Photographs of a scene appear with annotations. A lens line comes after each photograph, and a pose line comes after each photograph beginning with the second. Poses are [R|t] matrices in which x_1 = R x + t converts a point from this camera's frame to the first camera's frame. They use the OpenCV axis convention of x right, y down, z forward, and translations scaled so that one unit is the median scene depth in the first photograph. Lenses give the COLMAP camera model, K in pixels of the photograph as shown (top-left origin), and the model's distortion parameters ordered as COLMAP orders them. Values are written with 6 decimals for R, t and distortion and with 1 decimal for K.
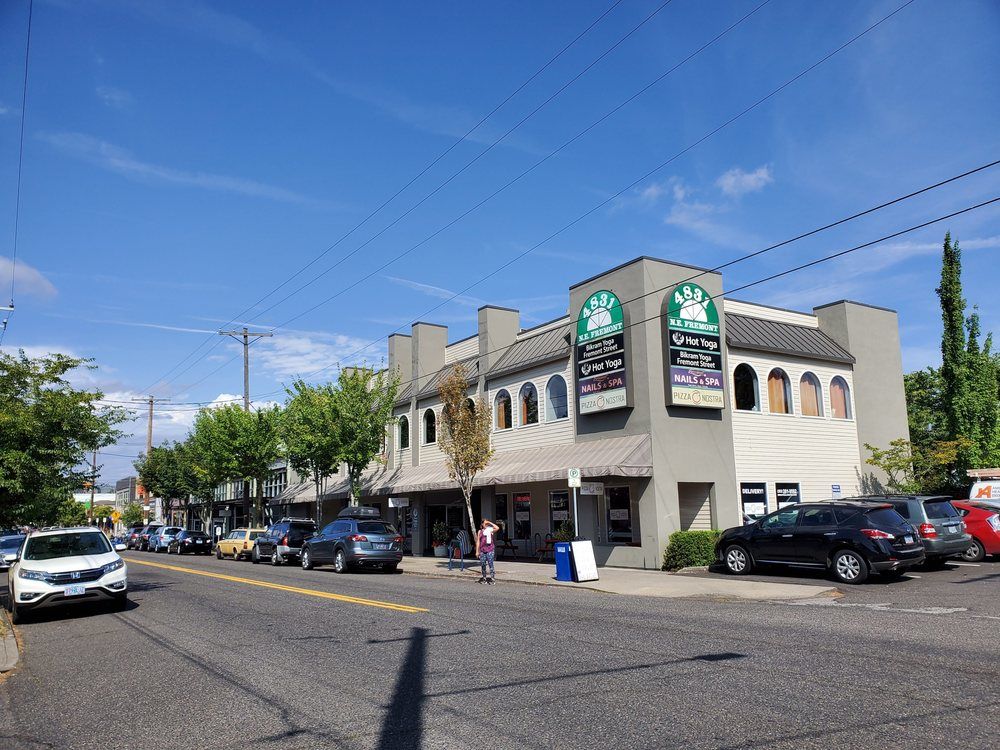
lens RADIAL K [[778.0, 0, 500.3], [0, 778.0, 395.3], [0, 0, 1]] dist [0.131207, -0.253439]
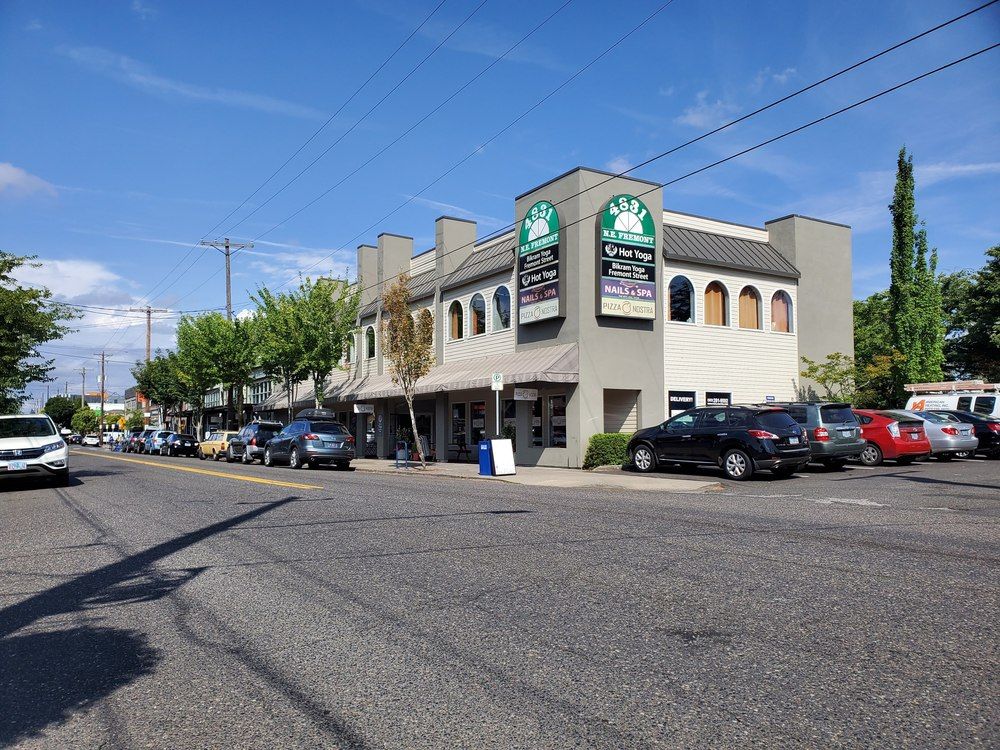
lens RADIAL K [[775.3, 0, 492.6], [0, 775.3, 398.6], [0, 0, 1]] dist [0.182229, -0.384980]
pose [[0.999264, 0.019318, -0.033131, 0.105253], [-0.015775, 0.994447, 0.104049, 0.016484], [0.034957, -0.103450, 0.994020, -0.044976]]
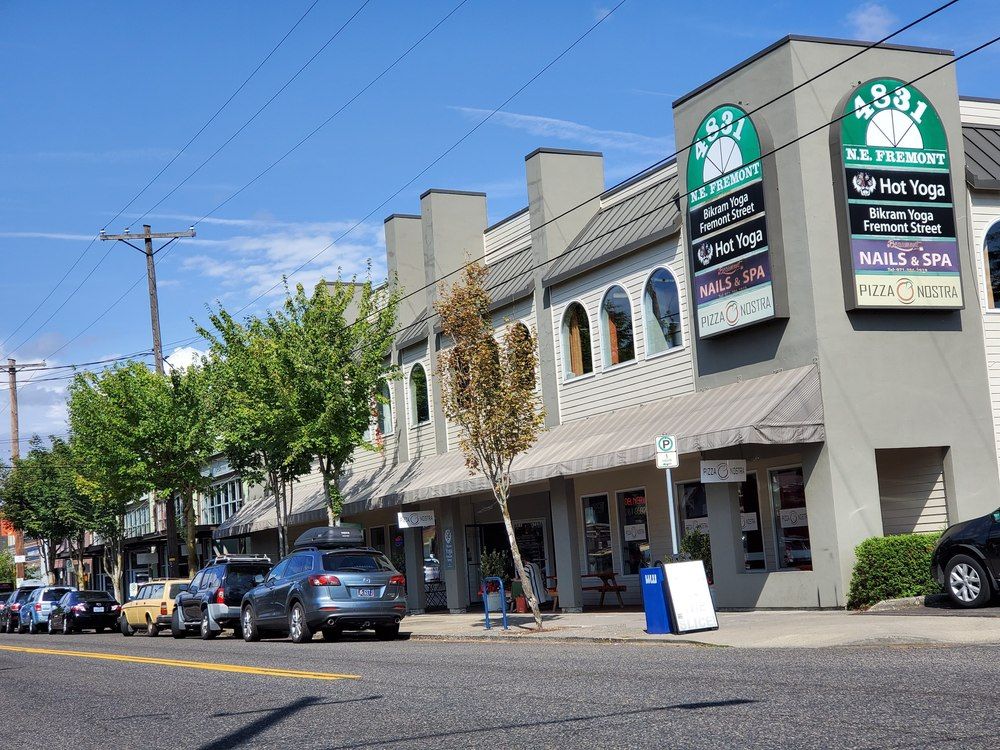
lens RADIAL K [[1510.3, 0, 518.4], [0, 1510.3, 393.5], [0, 0, 1]] dist [-0.003643, 0.670406]
pose [[0.990796, -0.062643, -0.119999, 0.103366], [0.068208, 0.996751, 0.042839, 0.009702], [0.116925, -0.050630, 0.991849, -0.066198]]
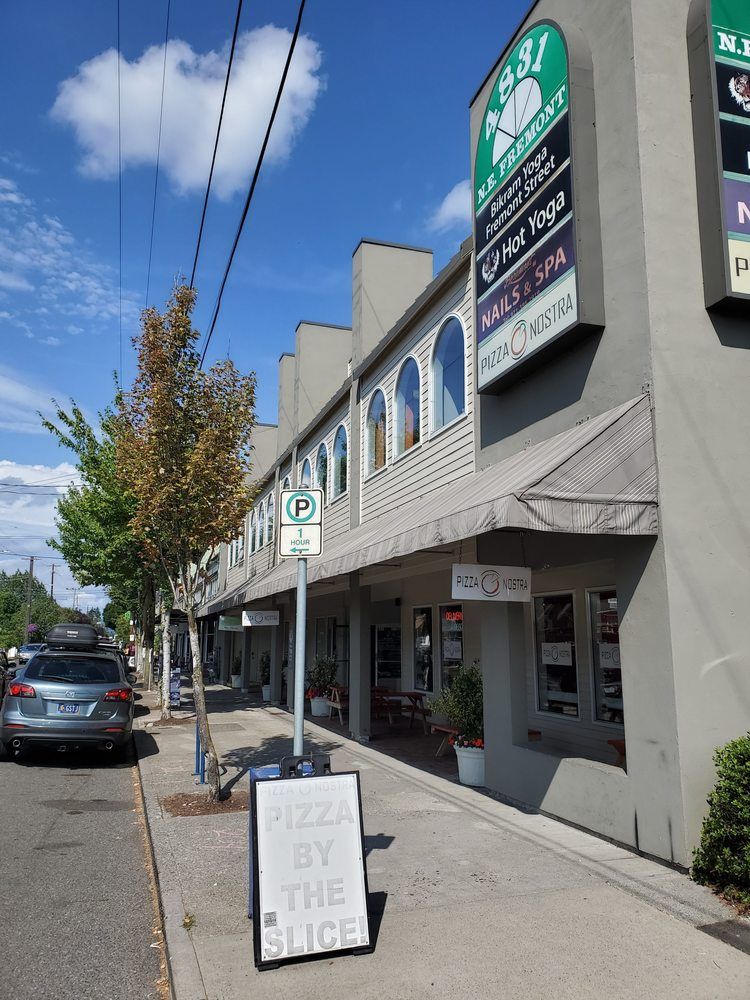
lens RADIAL K [[764.6, 0, 385.9], [0, 764.6, 497.4], [0, 0, 1]] dist [0.018280, 0.006876]
pose [[0.963450, -0.021960, -0.266986, 0.160743], [0.013532, 0.999352, -0.033364, 0.090572], [0.267545, 0.028531, 0.963123, 0.646429]]
